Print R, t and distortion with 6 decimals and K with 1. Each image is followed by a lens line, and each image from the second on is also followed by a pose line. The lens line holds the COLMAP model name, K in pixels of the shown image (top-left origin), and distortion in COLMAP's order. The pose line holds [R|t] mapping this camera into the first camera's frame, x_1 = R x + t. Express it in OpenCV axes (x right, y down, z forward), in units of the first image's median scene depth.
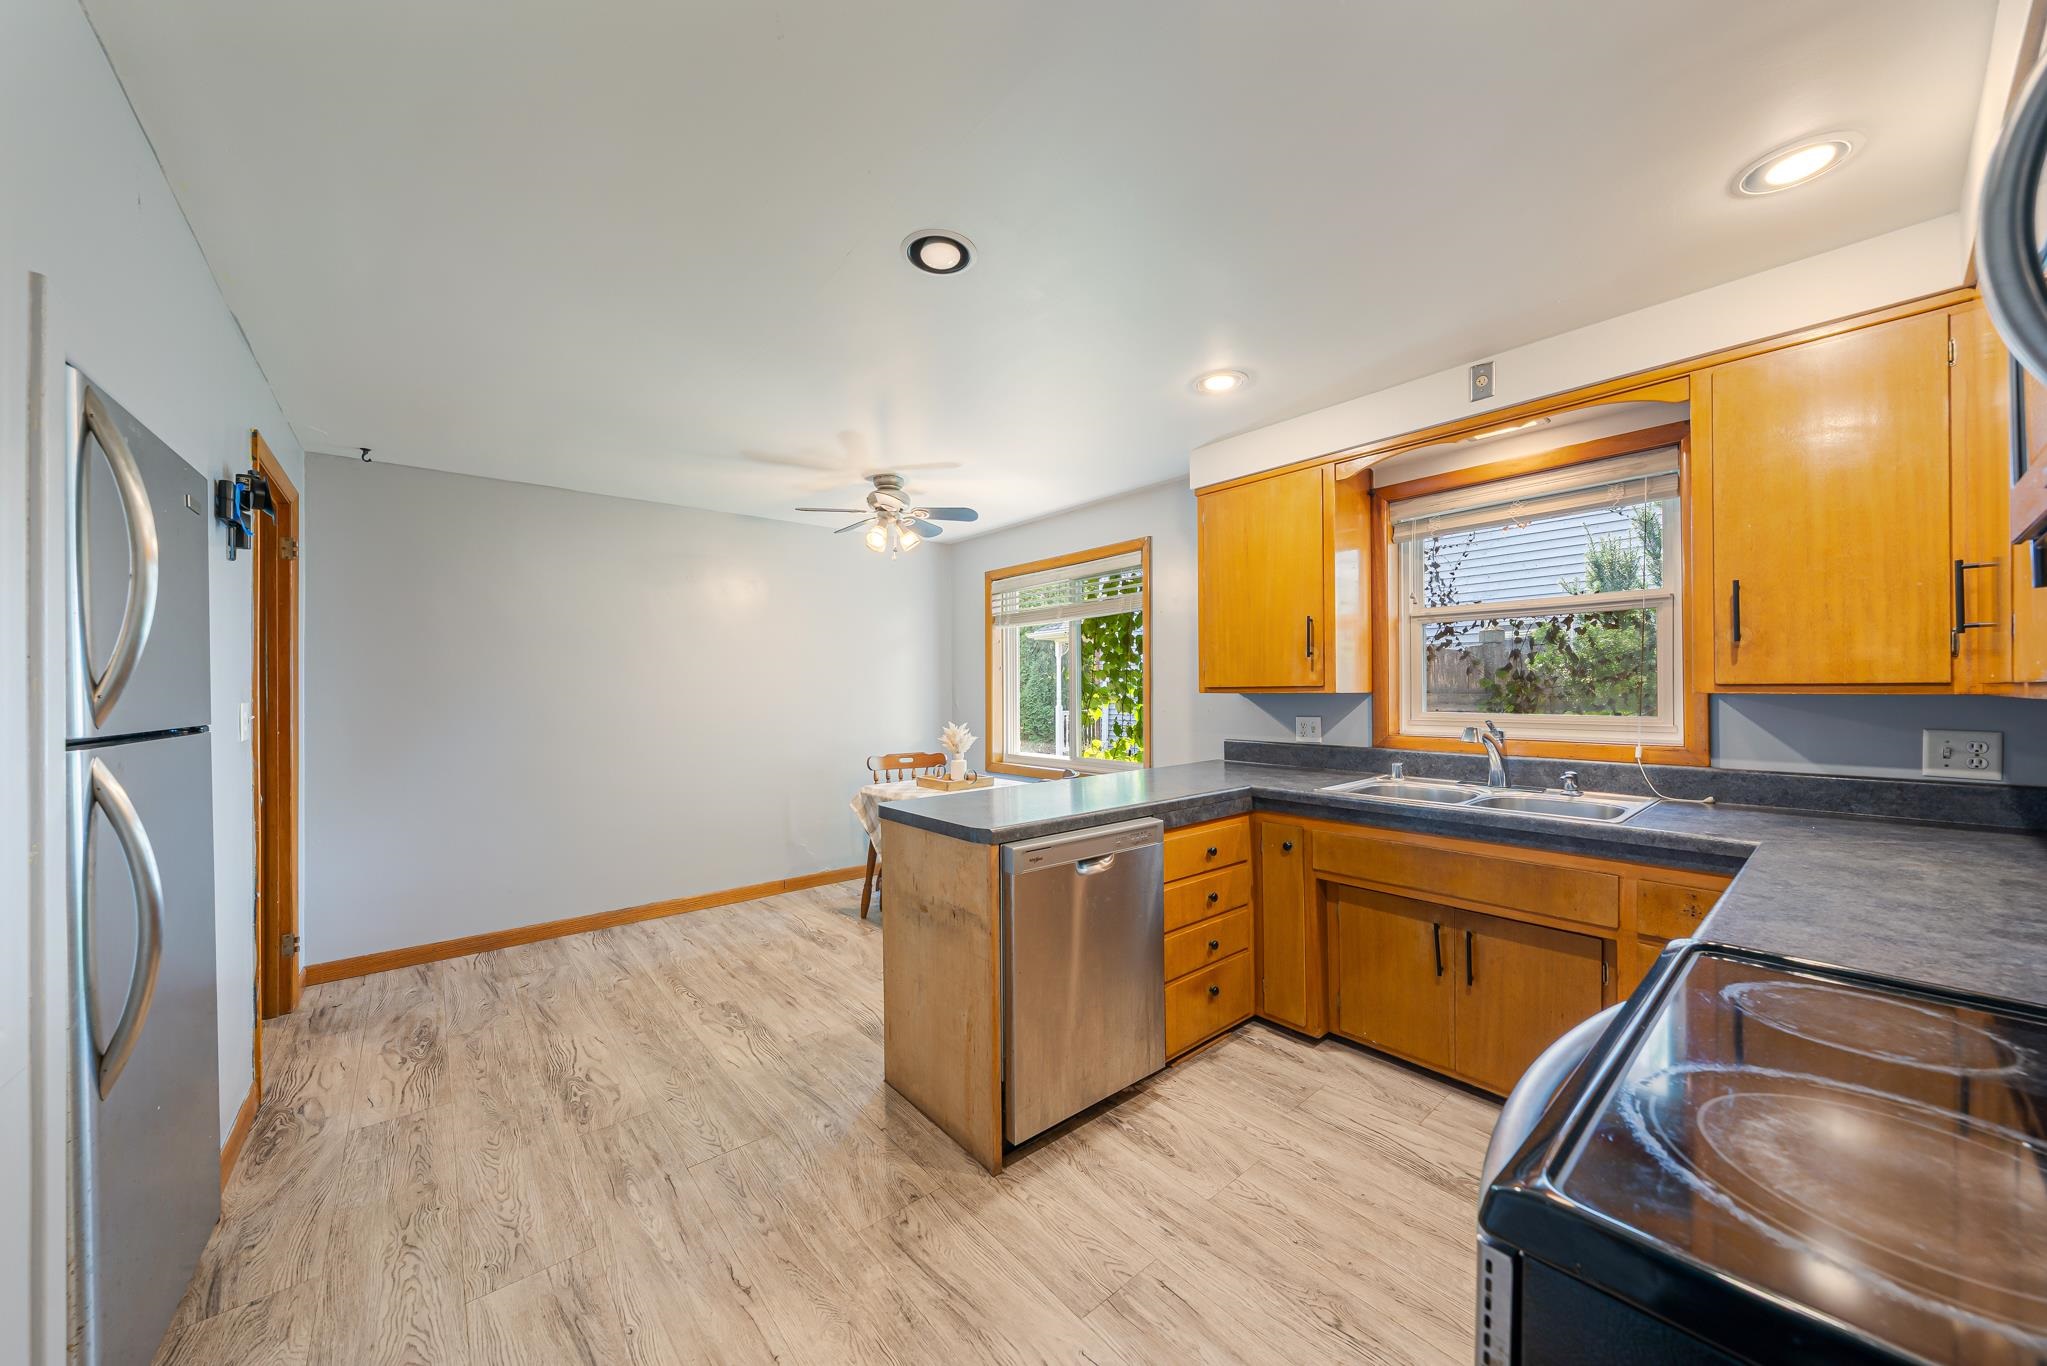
lens RADIAL K [[705.3, 0, 1023.5], [0, 705.3, 683.0], [0, 0, 1]] dist [-0.001219, -0.000171]
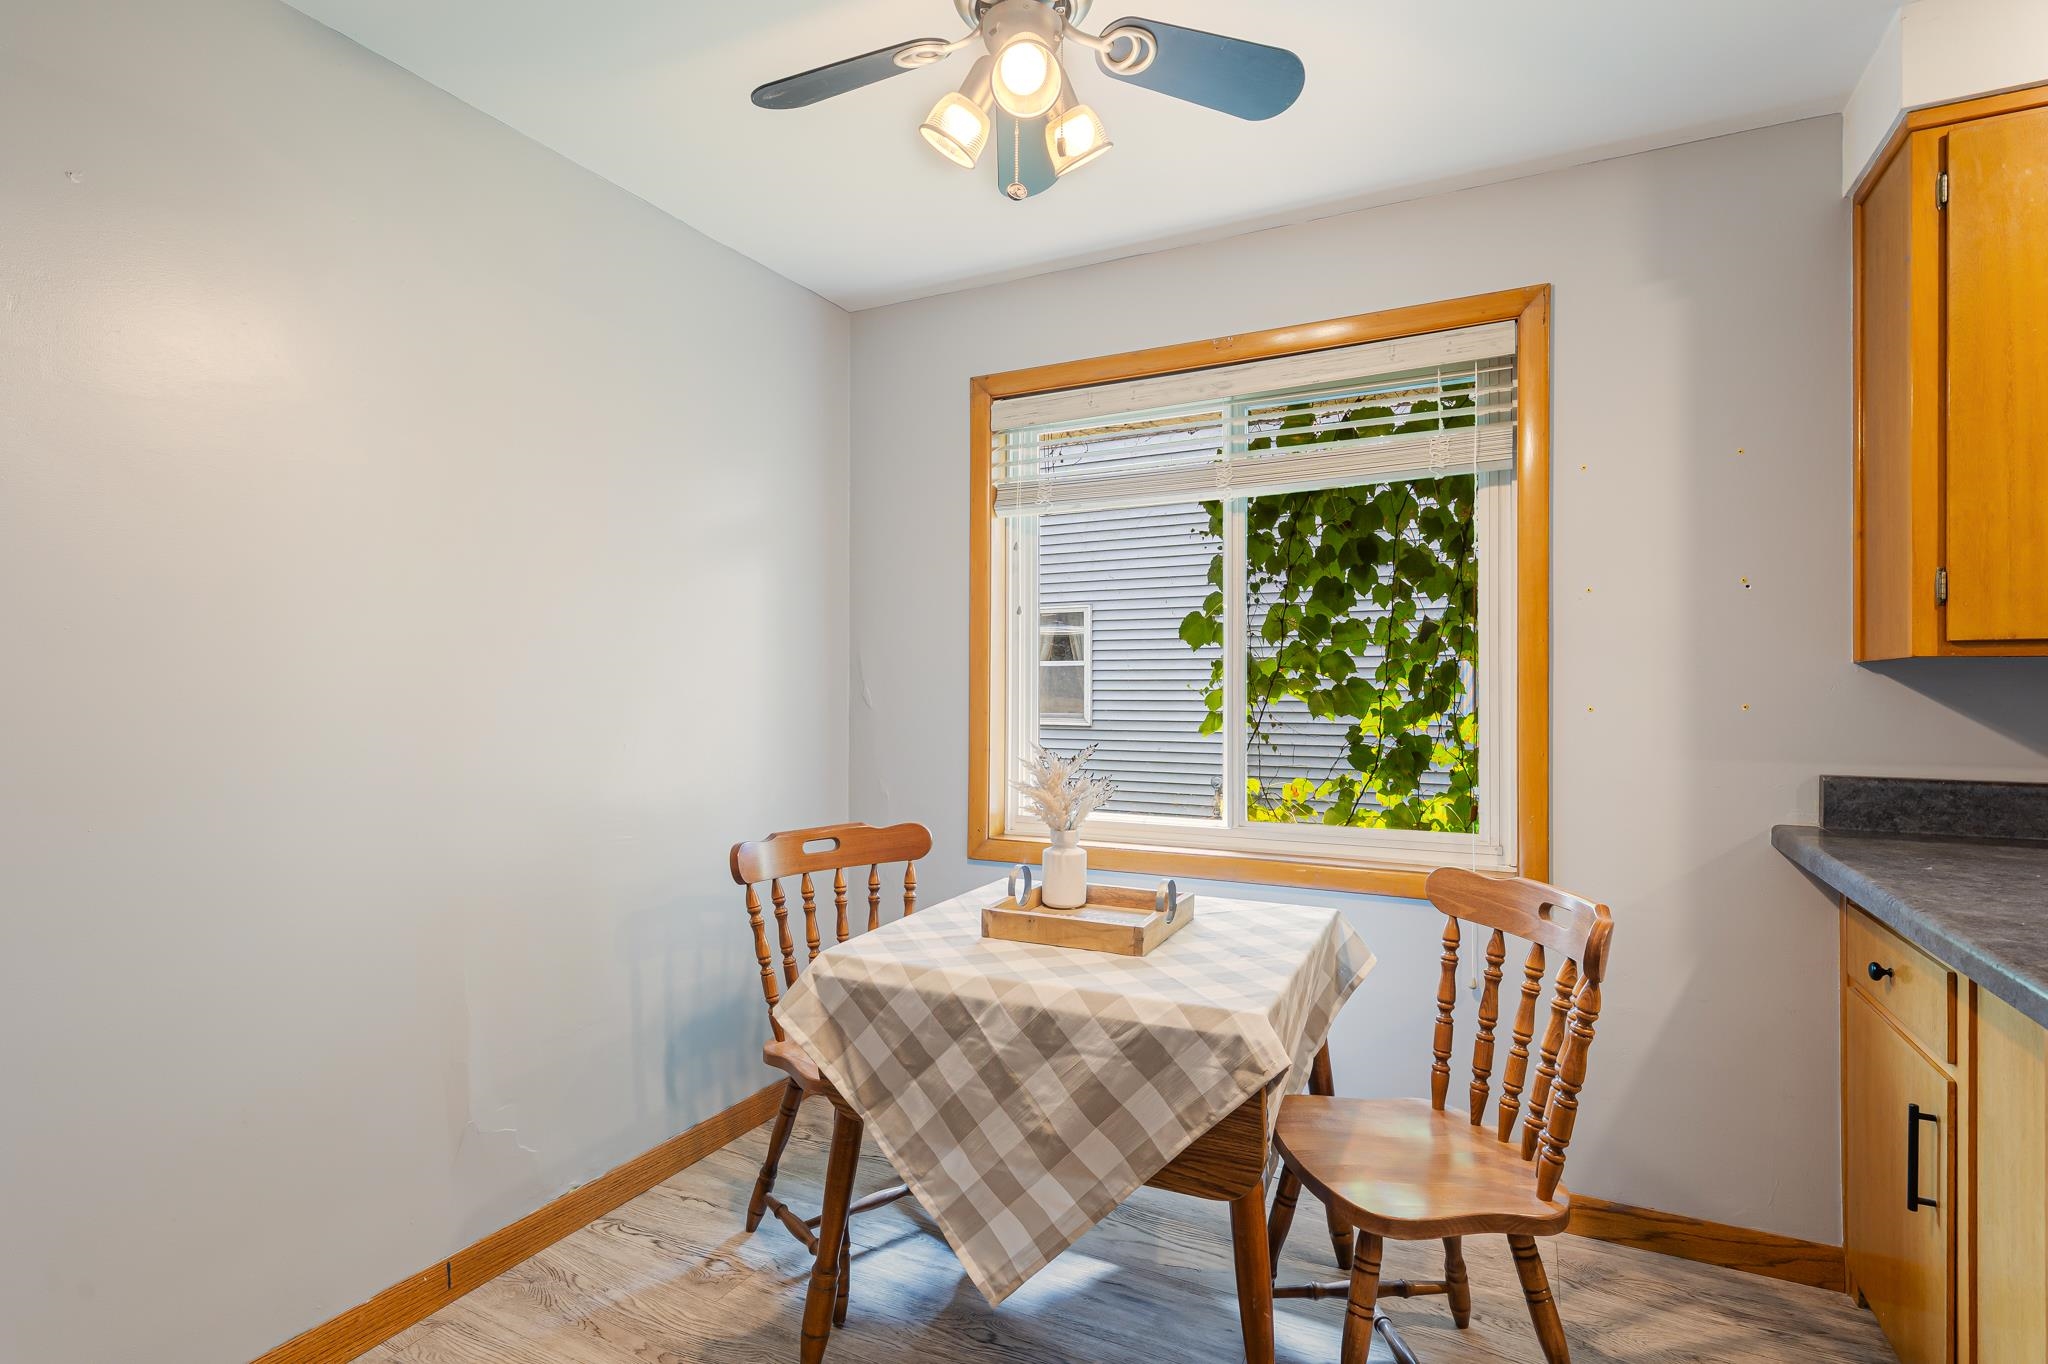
lens RADIAL K [[1016.6, 0, 1024.0], [0, 1016.6, 682.0], [0, 0, 1]] dist [0.052632, 0.000119]
pose [[0.920530, -0.003333, 0.390658, -0.277723], [-0.002123, 0.999906, 0.013533, 0.013934], [-0.390666, -0.013287, 0.920437, 0.461484]]
